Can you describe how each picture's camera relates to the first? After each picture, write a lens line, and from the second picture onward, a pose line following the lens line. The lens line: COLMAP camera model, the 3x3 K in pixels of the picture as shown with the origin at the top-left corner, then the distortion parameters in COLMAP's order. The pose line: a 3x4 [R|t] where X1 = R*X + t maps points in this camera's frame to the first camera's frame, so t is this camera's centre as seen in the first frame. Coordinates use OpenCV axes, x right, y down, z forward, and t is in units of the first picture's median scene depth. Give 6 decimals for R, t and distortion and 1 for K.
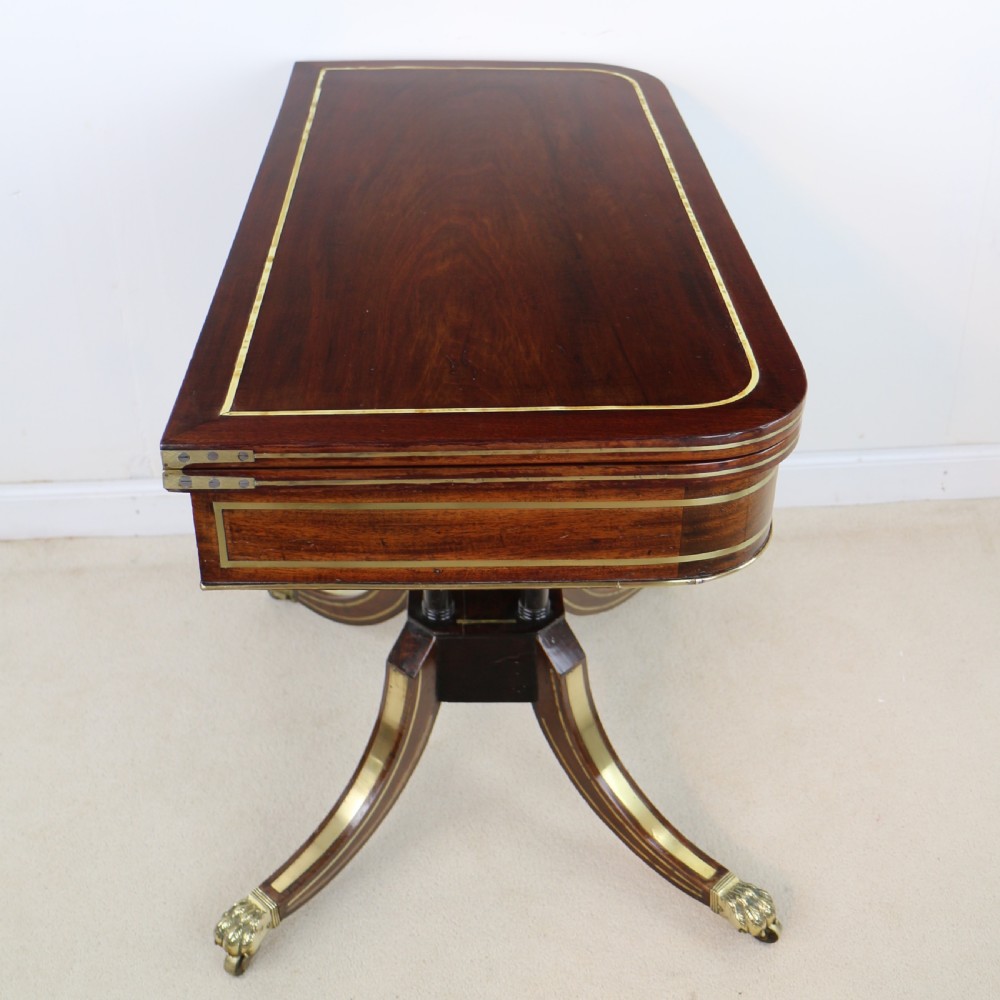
lens RADIAL K [[1457.9, 0, 516.8], [0, 1457.9, 499.9], [0, 0, 1]] dist [-0.154432, 0.062537]
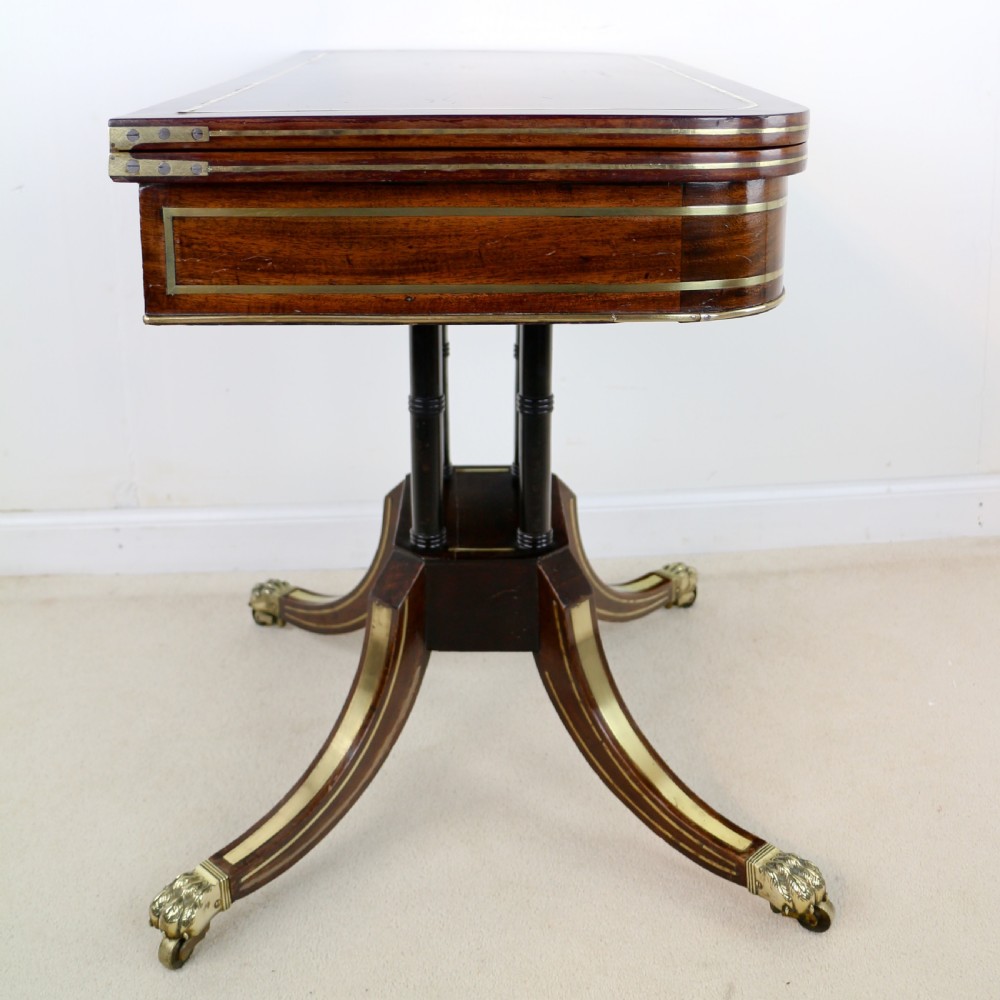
lens RADIAL K [[1448.0, 0, 541.2], [0, 1448.0, 181.2], [0, 0, 1]] dist [-0.165229, 0.103054]
pose [[0.999981, -0.005975, 0.001350, 0.016380], [0.006060, 0.932980, -0.359878, 0.192351], [0.000891, 0.359879, 0.932999, 0.096580]]
